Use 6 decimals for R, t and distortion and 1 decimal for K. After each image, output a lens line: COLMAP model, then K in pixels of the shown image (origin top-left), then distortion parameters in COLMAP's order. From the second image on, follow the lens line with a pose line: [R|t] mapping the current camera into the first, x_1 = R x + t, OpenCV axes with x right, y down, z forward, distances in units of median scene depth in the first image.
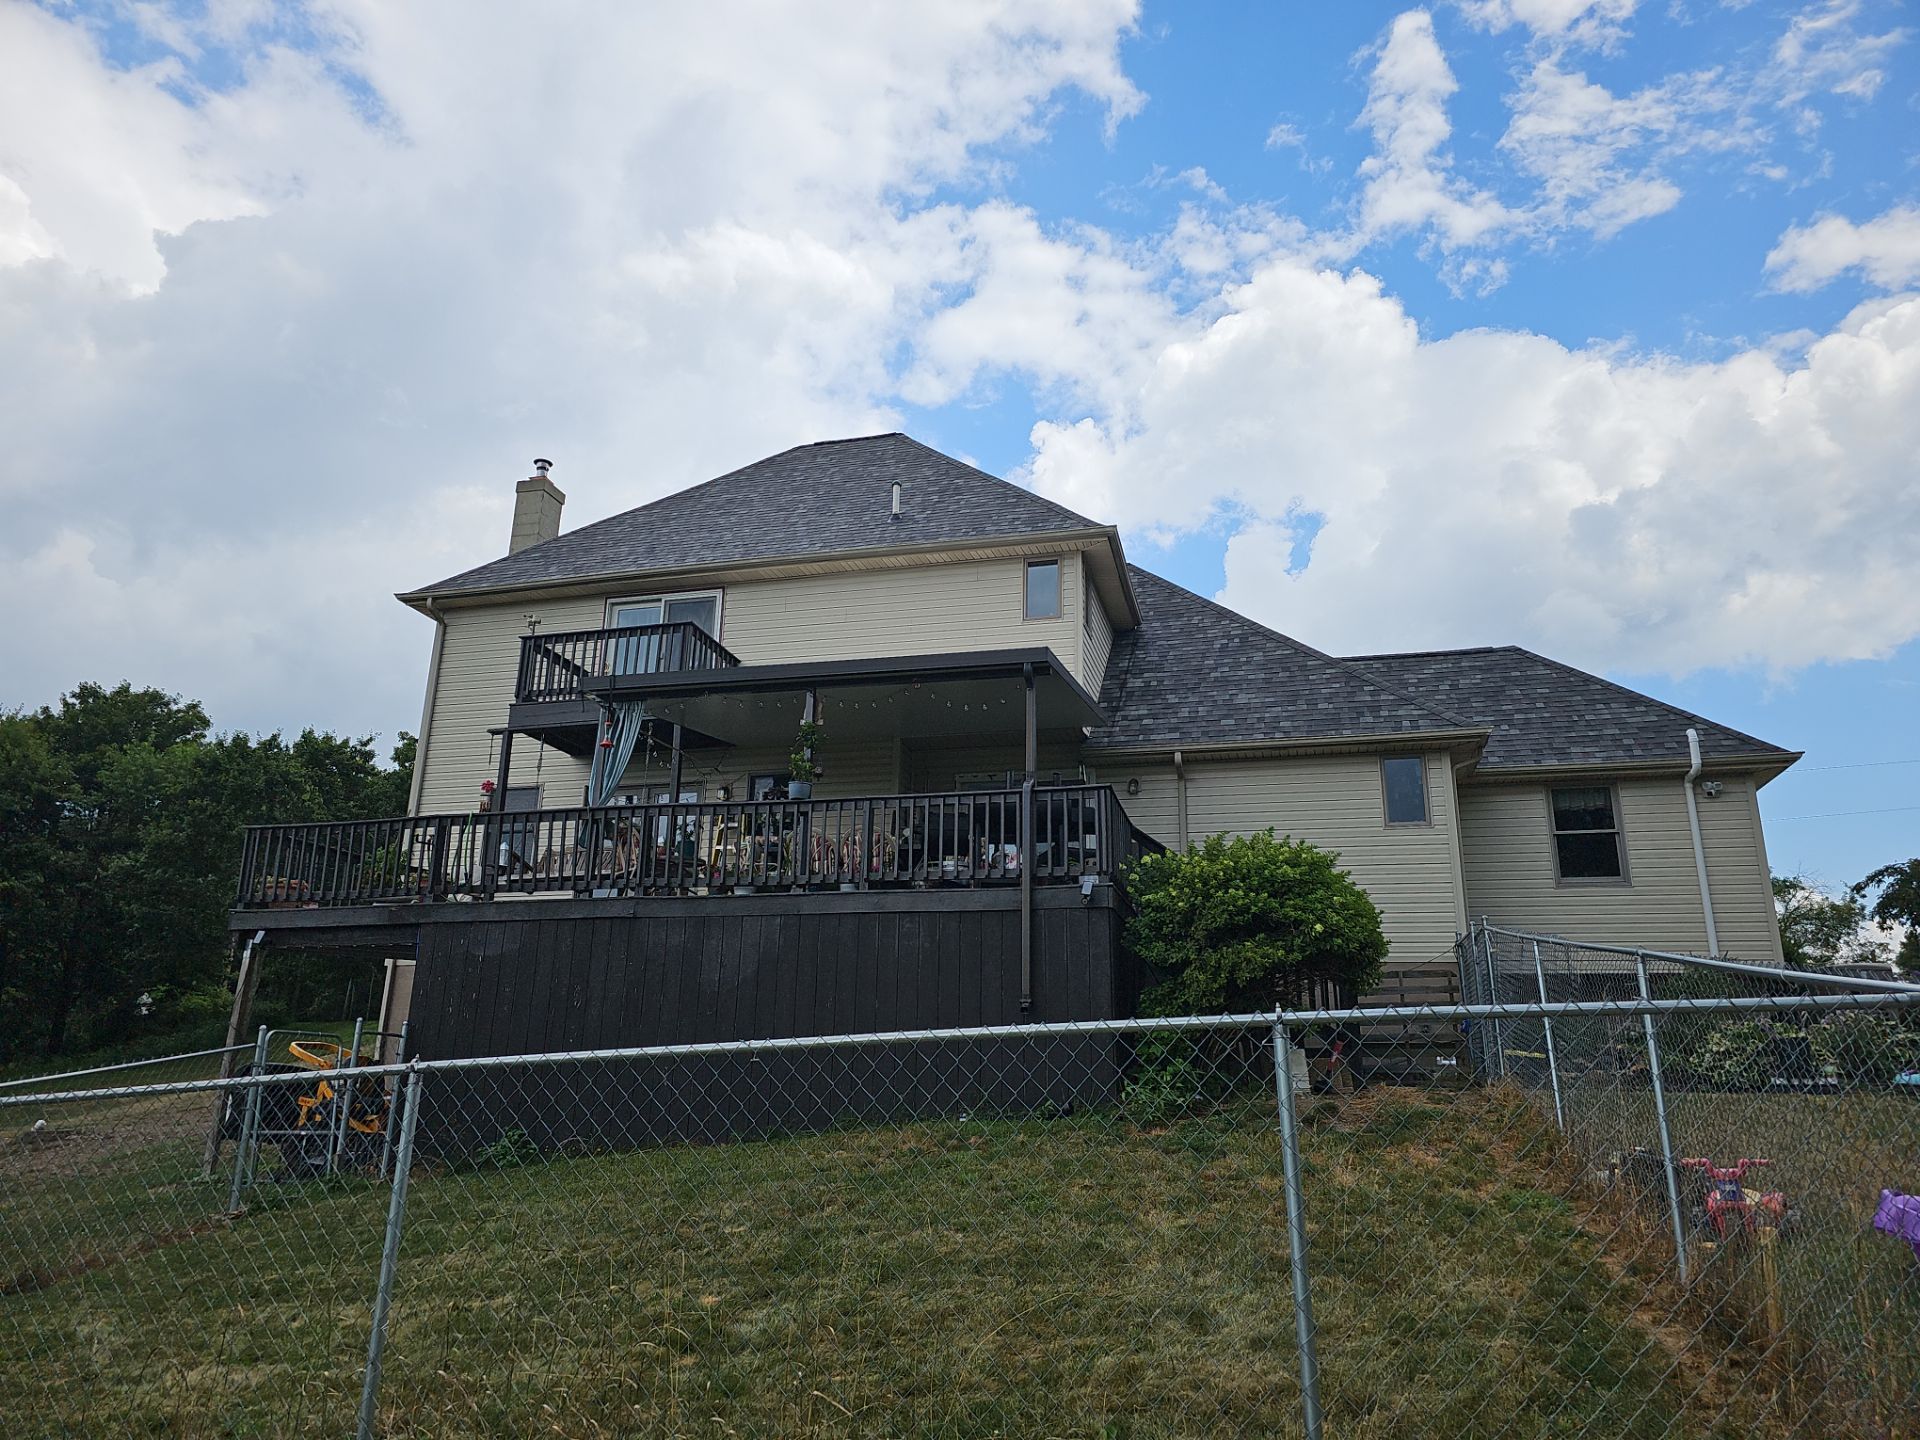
lens RADIAL K [[1280.6, 0, 967.0], [0, 1280.6, 718.3], [0, 0, 1]] dist [0.070927, -0.098938]
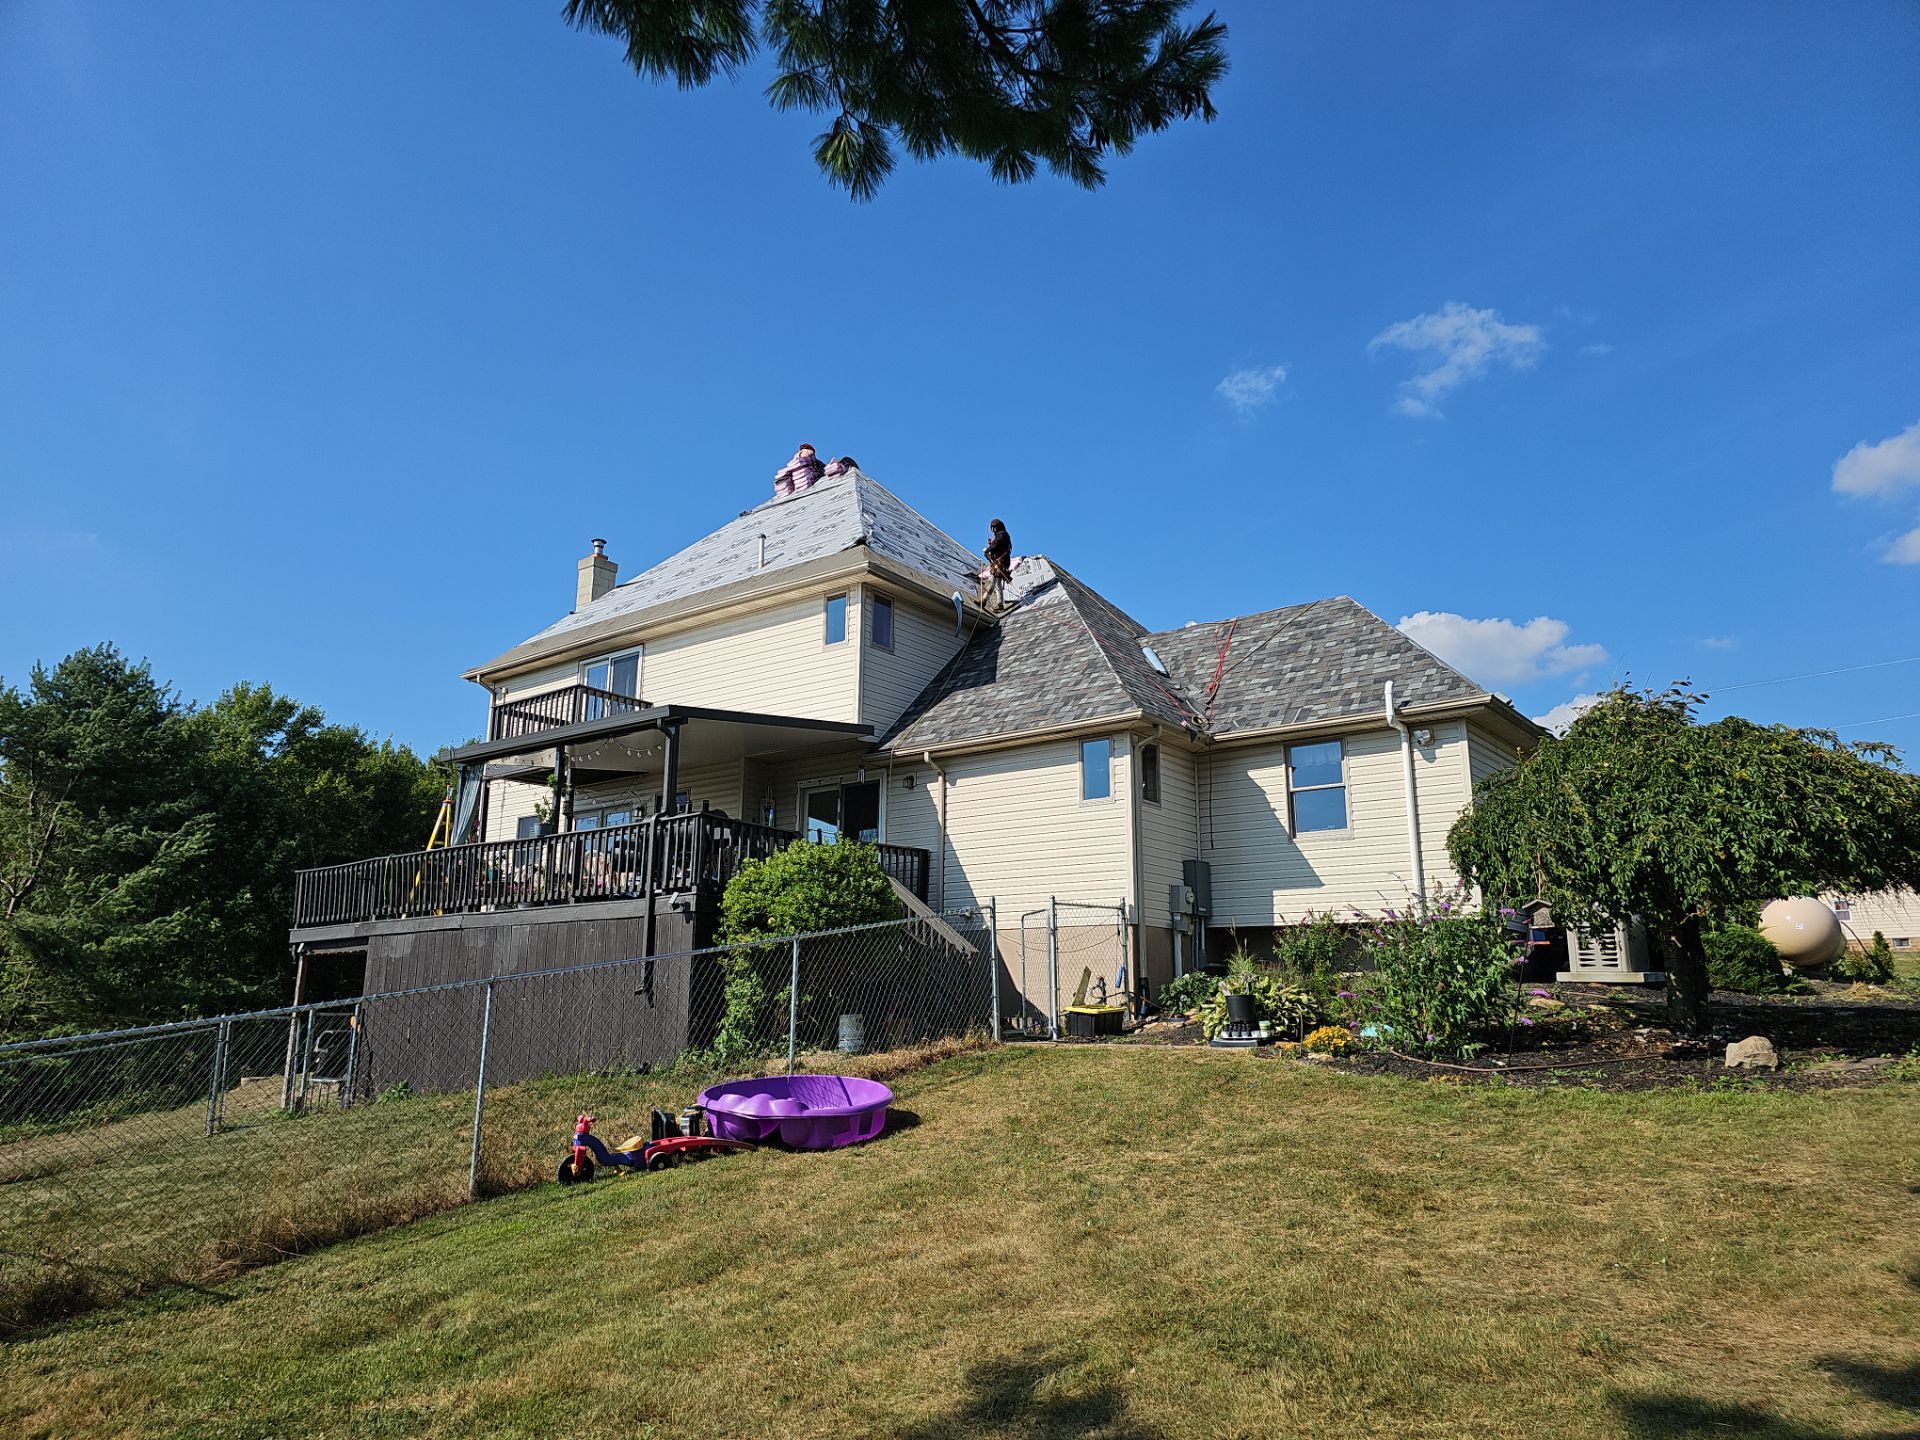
lens RADIAL K [[1233.2, 0, 949.1], [0, 1233.2, 719.2], [0, 0, 1]] dist [0.064843, -0.000417]
pose [[0.936491, -0.102470, -0.335388, 0.529155], [0.117858, 0.992695, 0.025796, -0.027643], [0.330295, -0.063686, 0.941727, -0.036307]]
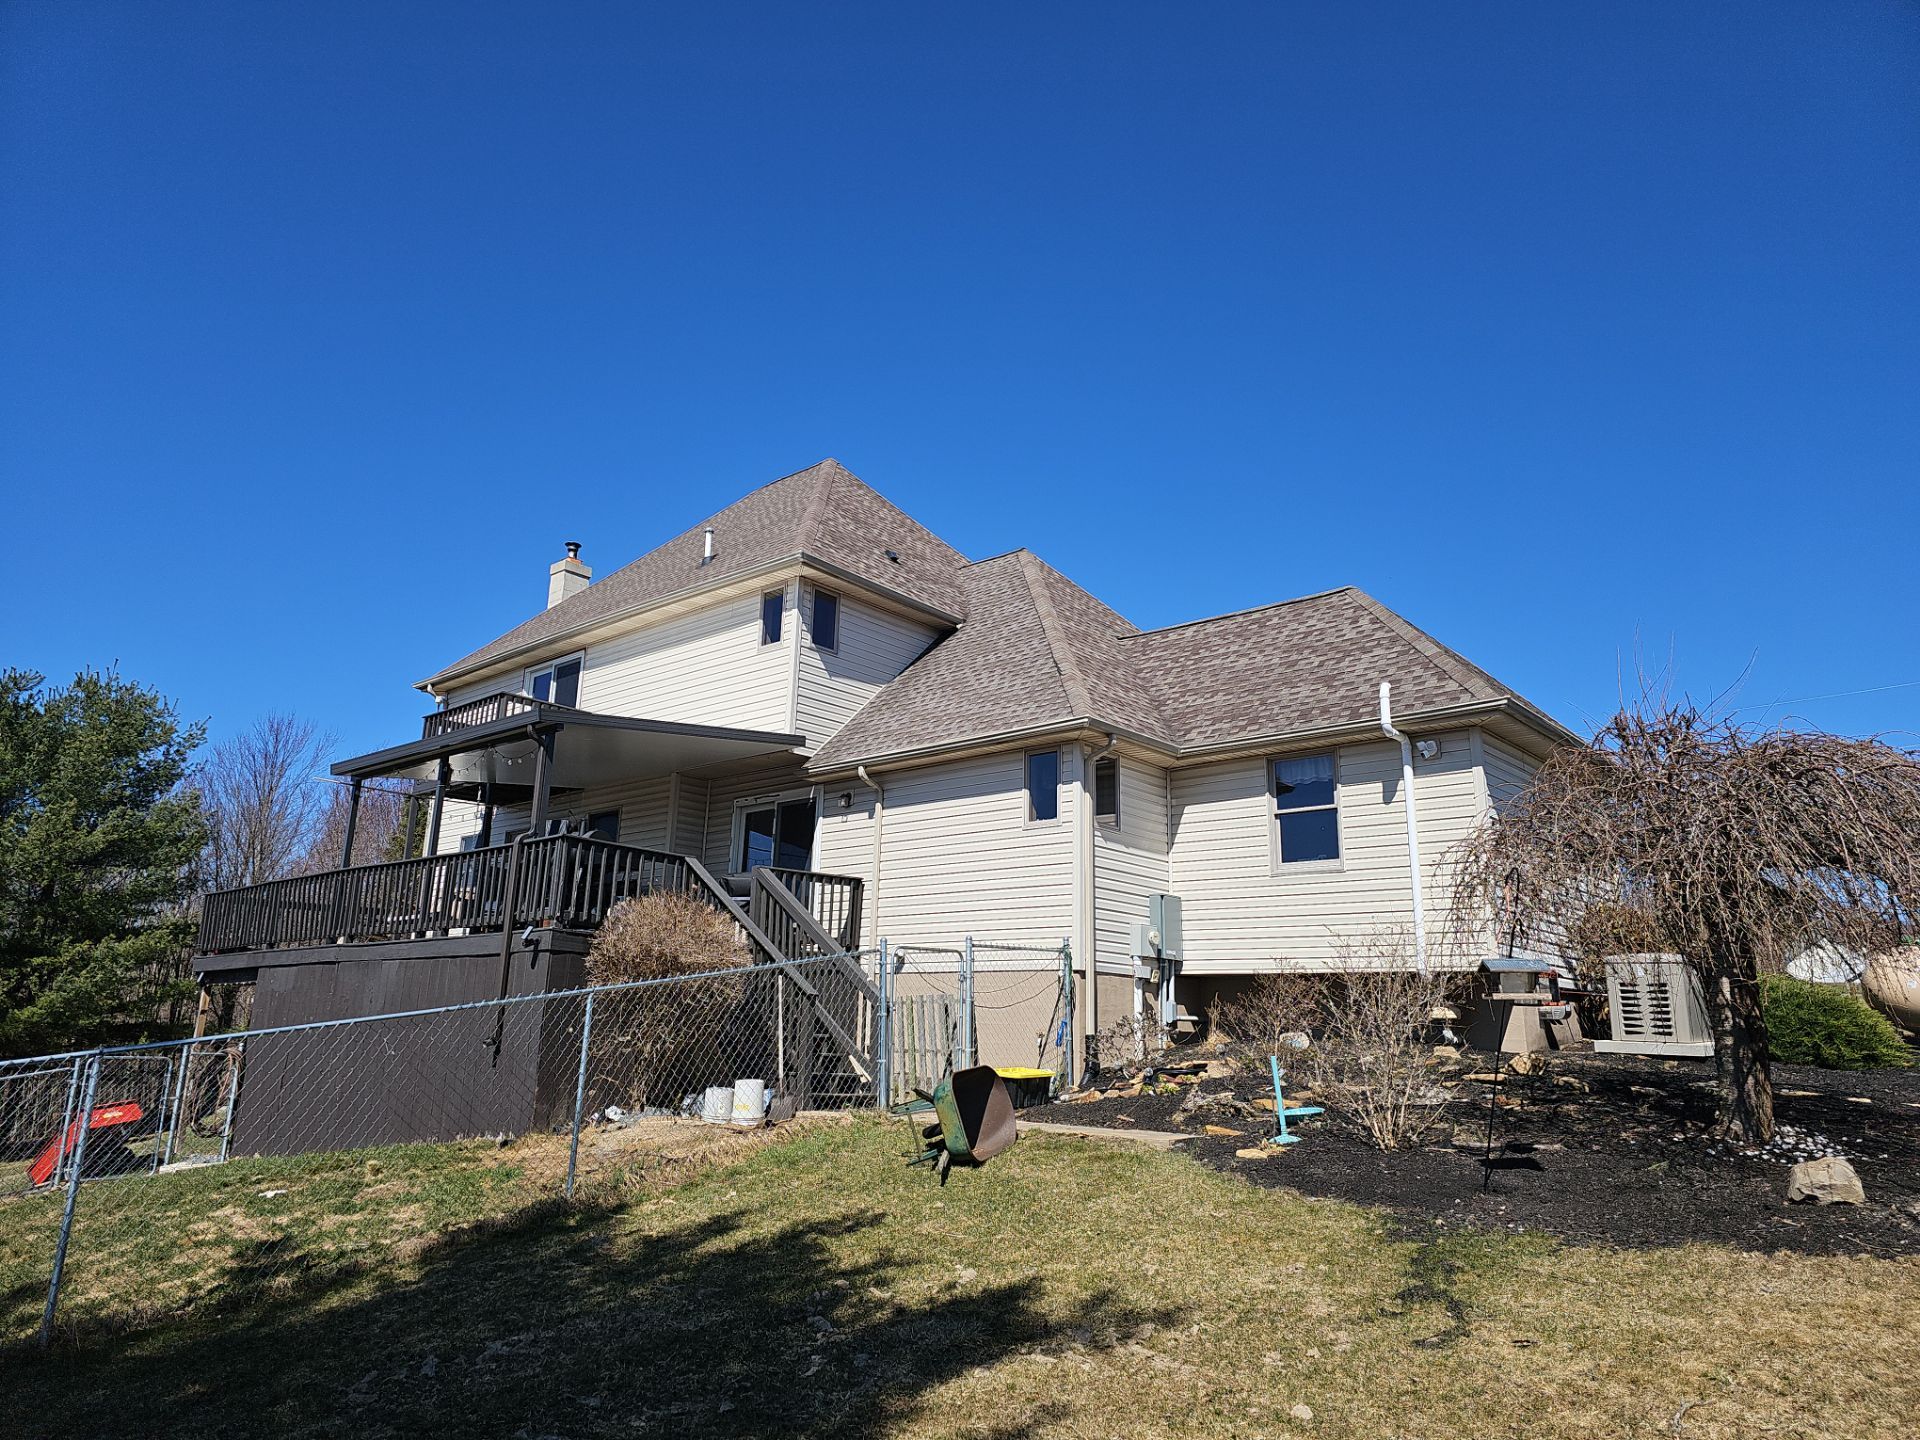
lens RADIAL K [[1233.2, 0, 949.1], [0, 1233.2, 719.2], [0, 0, 1]] dist [0.064843, -0.000417]
pose [[0.902220, -0.108249, -0.417471, 0.609492], [0.118784, 0.992920, -0.000751, -0.000300], [0.414596, -0.048911, 0.908690, 0.144208]]
